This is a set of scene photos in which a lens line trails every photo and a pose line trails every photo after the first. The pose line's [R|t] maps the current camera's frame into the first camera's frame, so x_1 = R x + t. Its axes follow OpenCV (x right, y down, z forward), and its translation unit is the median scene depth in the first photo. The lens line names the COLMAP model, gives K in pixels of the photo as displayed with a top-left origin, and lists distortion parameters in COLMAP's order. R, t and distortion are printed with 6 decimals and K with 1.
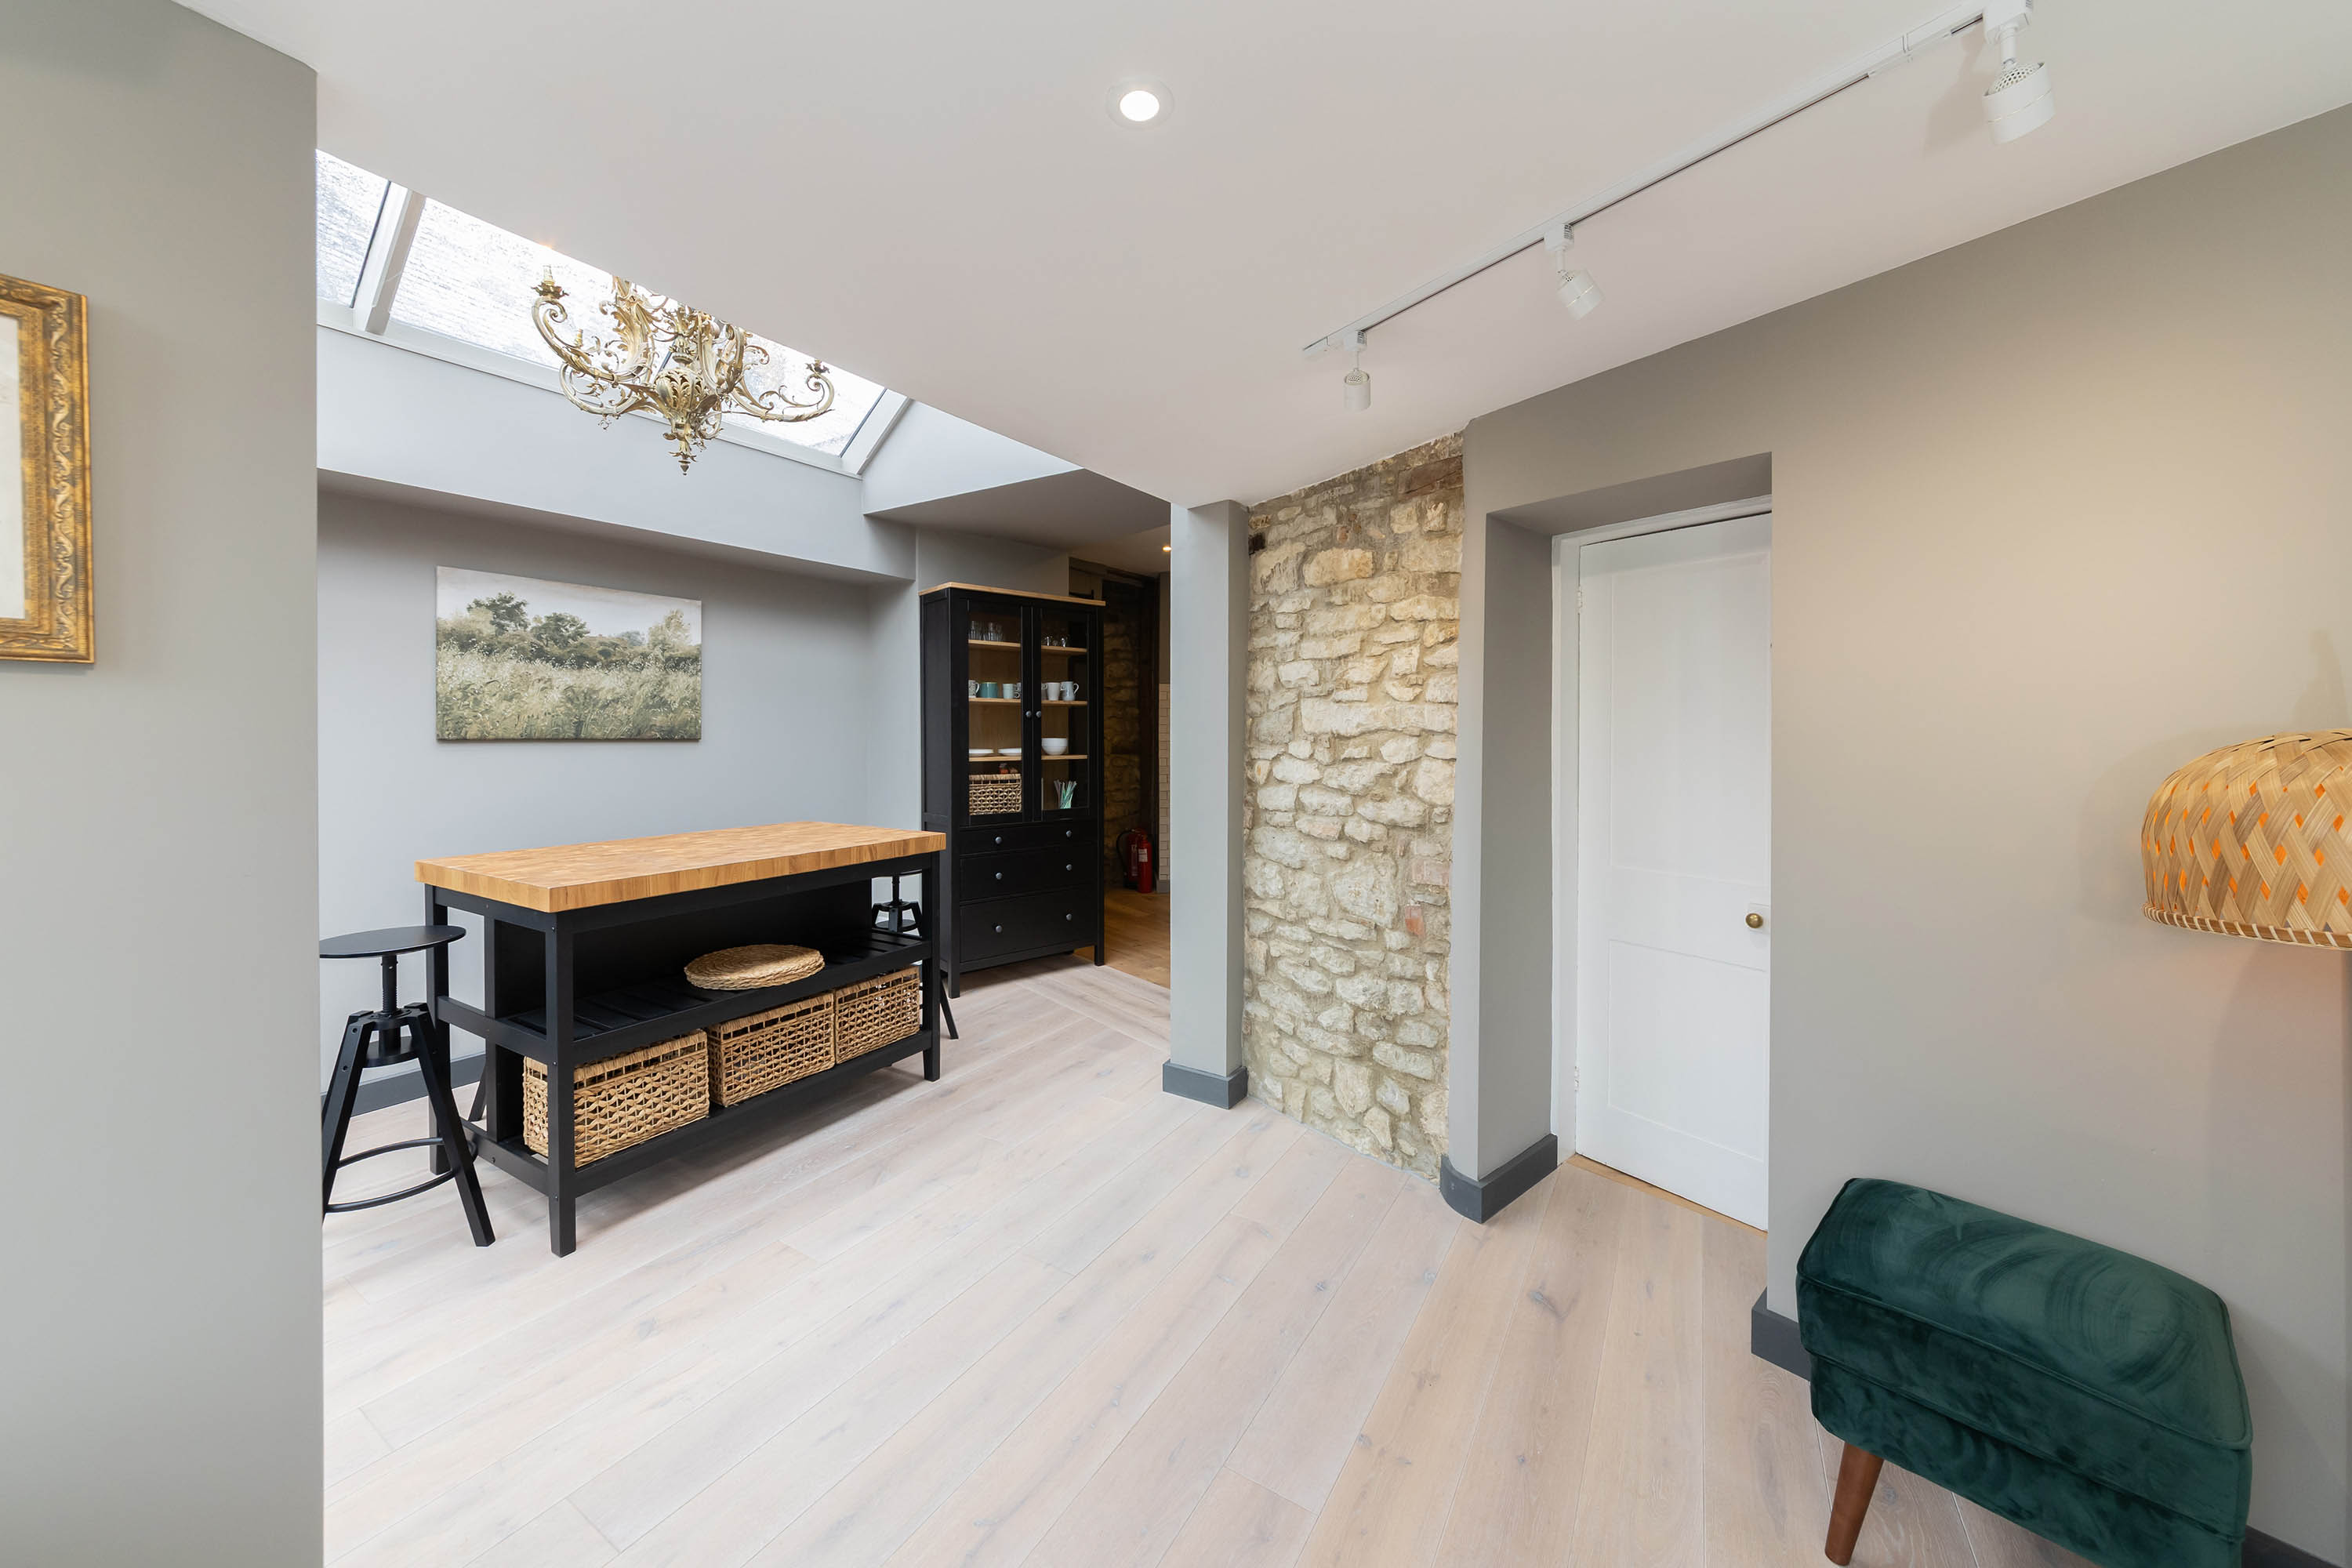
lens RADIAL K [[790.8, 0, 1182.5], [0, 790.8, 741.8], [0, 0, 1]] dist [-0.026167, -0.000154]
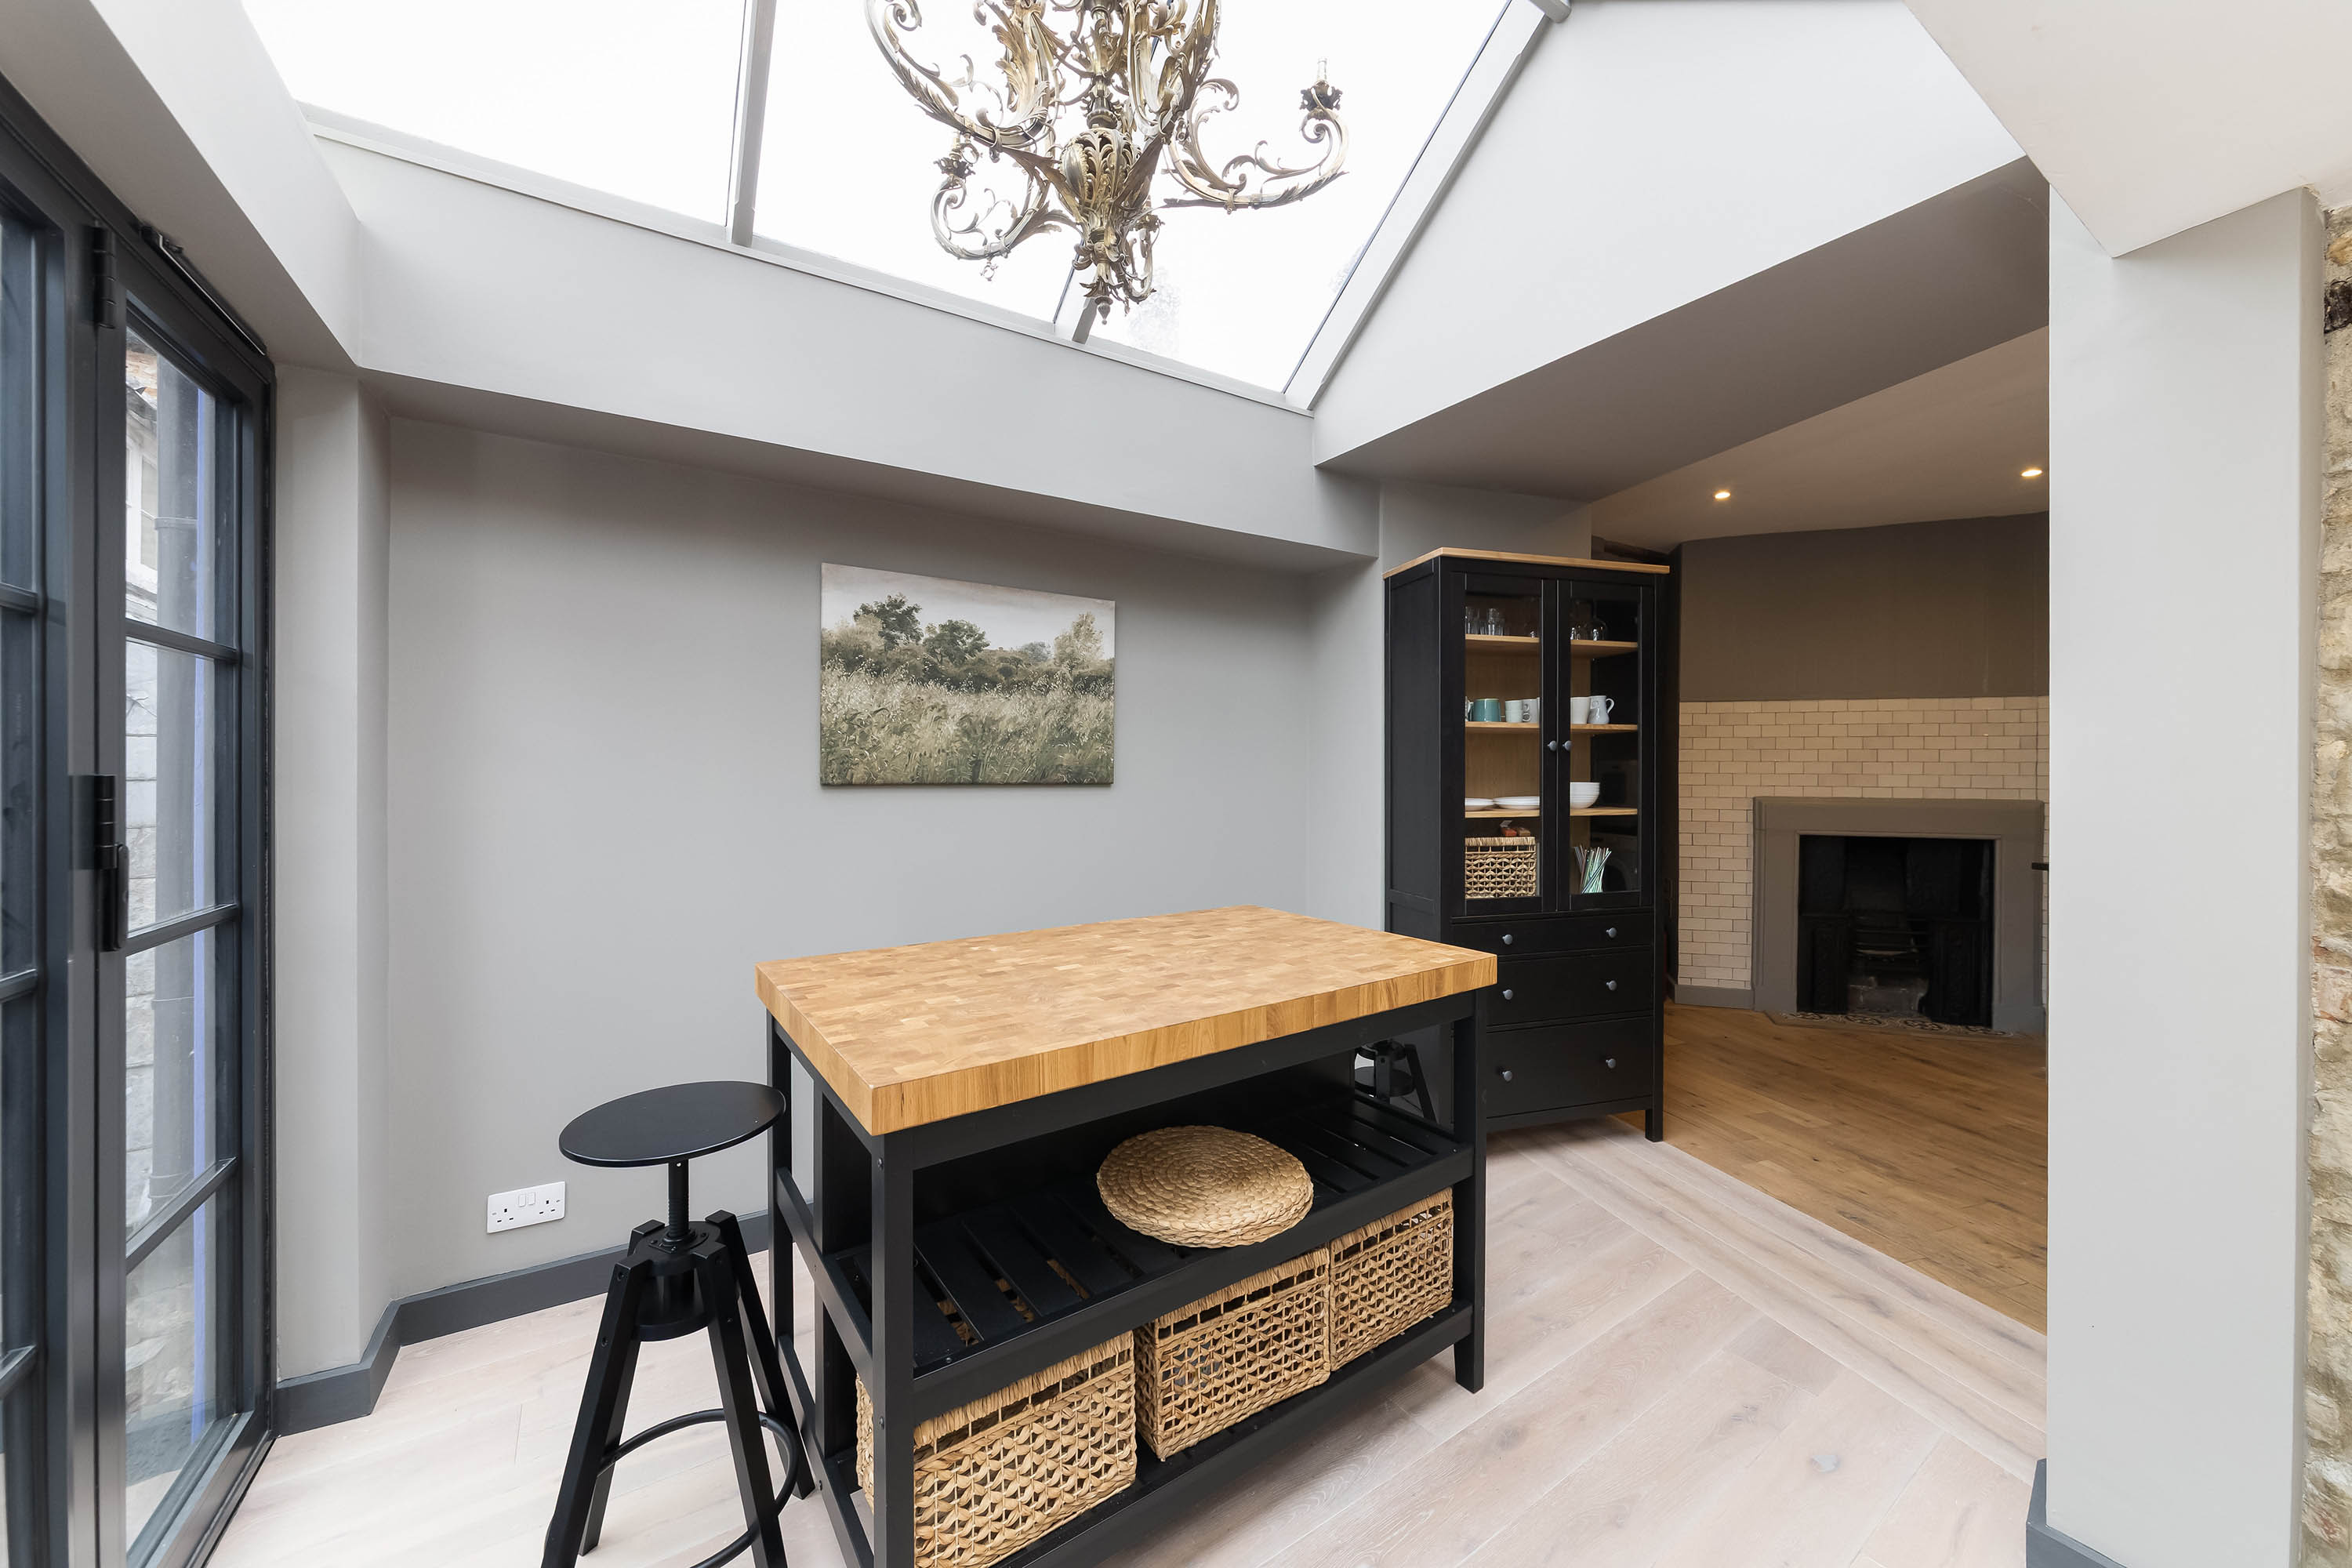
lens RADIAL K [[814.9, 0, 1182.4], [0, 814.9, 756.2], [0, 0, 1]] dist [-0.041646, -0.000034]
pose [[0.899937, -0.009444, -0.435919, -0.287817], [-0.003583, 0.999571, -0.029054, -0.009672], [0.436006, 0.027709, 0.899517, 0.435529]]
